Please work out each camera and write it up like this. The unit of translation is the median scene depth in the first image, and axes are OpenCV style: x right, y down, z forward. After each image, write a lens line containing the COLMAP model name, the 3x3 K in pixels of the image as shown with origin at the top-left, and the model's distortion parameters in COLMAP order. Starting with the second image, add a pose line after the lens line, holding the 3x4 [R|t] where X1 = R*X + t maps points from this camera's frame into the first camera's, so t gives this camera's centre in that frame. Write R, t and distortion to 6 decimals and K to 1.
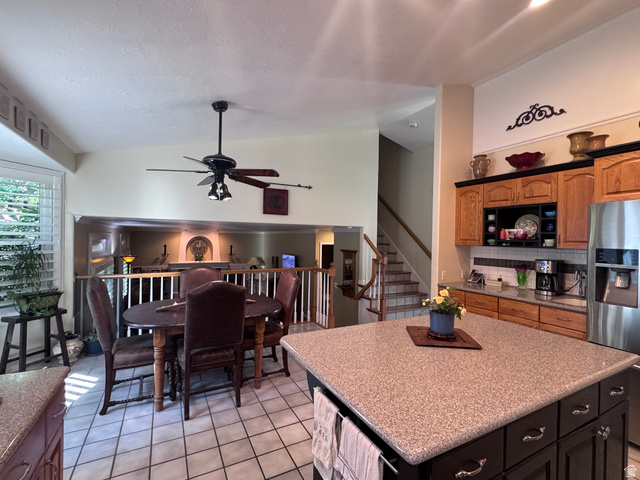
lens RADIAL K [[295.9, 0, 320.0], [0, 295.9, 240.0], [0, 0, 1]] dist [0.000172, -0.000029]
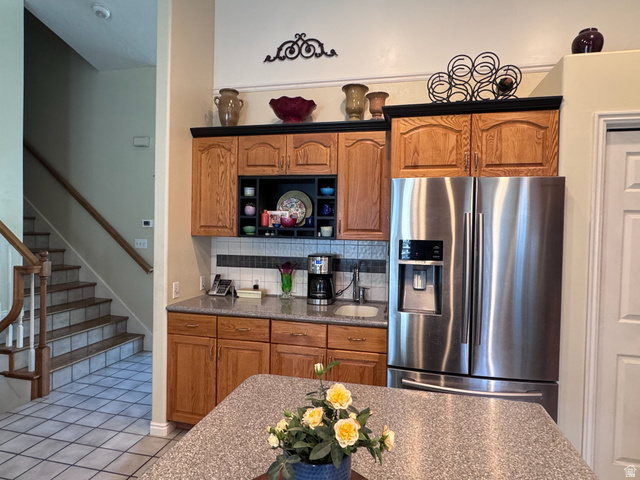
lens RADIAL K [[398.3, 0, 320.0], [0, 398.3, 240.0], [0, 0, 1]] dist [-0.004805, 0.001090]
pose [[0.659911, -0.023090, 0.750988, 0.036730], [-0.004011, 0.999405, 0.034253, -0.002416], [-0.751333, -0.025617, 0.659426, 0.321666]]
